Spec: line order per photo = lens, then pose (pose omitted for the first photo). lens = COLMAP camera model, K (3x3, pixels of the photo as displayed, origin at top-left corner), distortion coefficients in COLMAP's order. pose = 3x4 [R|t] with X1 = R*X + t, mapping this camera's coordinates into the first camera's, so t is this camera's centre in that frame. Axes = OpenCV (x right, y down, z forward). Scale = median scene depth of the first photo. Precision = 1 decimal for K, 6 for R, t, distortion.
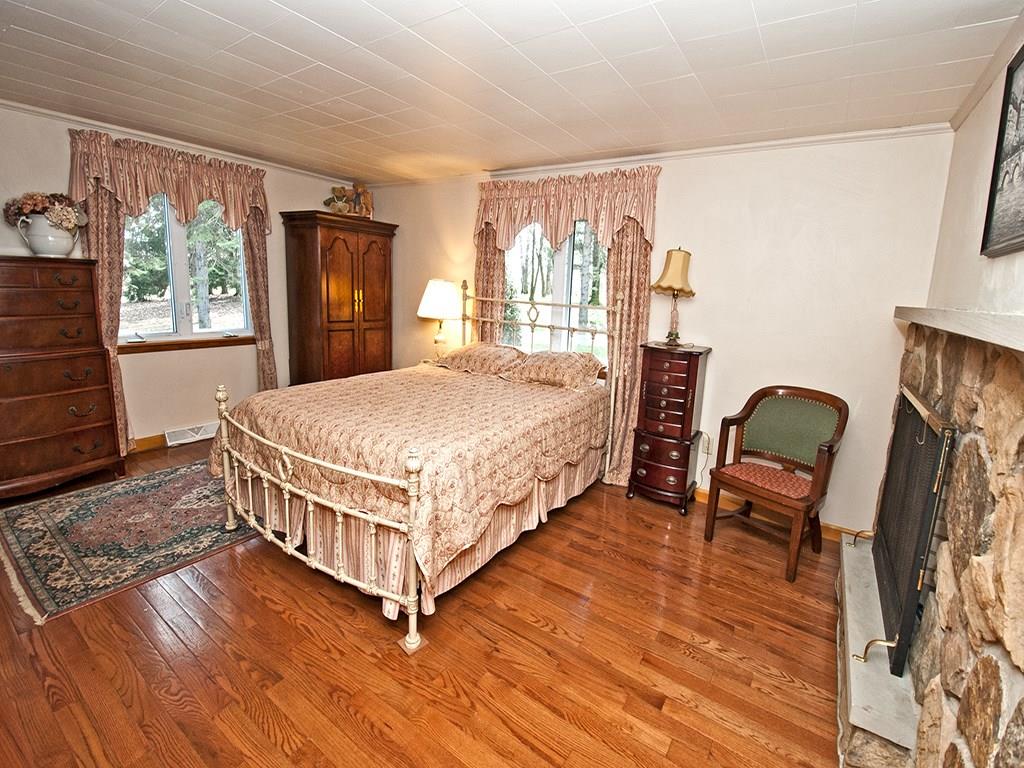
lens RADIAL K [[445.2, 0, 514.7], [0, 445.2, 366.6], [0, 0, 1]] dist [0.019632, -0.020735]
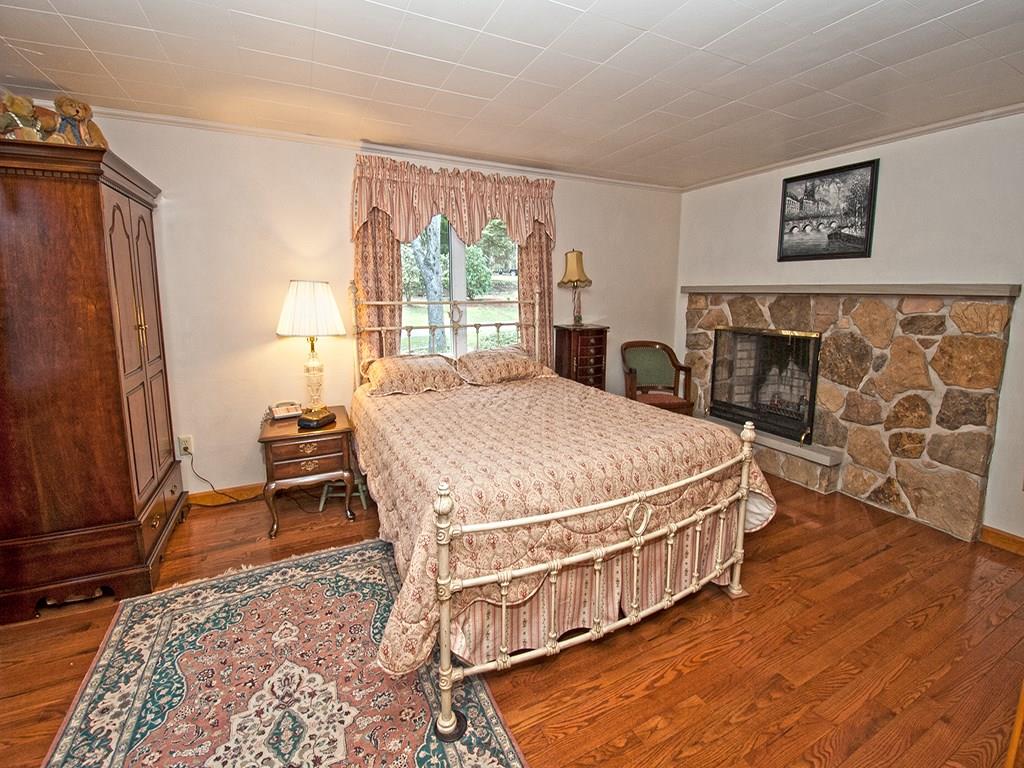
lens RADIAL K [[445.2, 0, 514.7], [0, 445.2, 366.6], [0, 0, 1]] dist [0.019632, -0.020735]
pose [[0.477628, -0.197540, 0.856066, -0.840194], [0.181393, 0.975573, 0.123912, -0.122397], [-0.859632, 0.096101, 0.501793, 0.509448]]
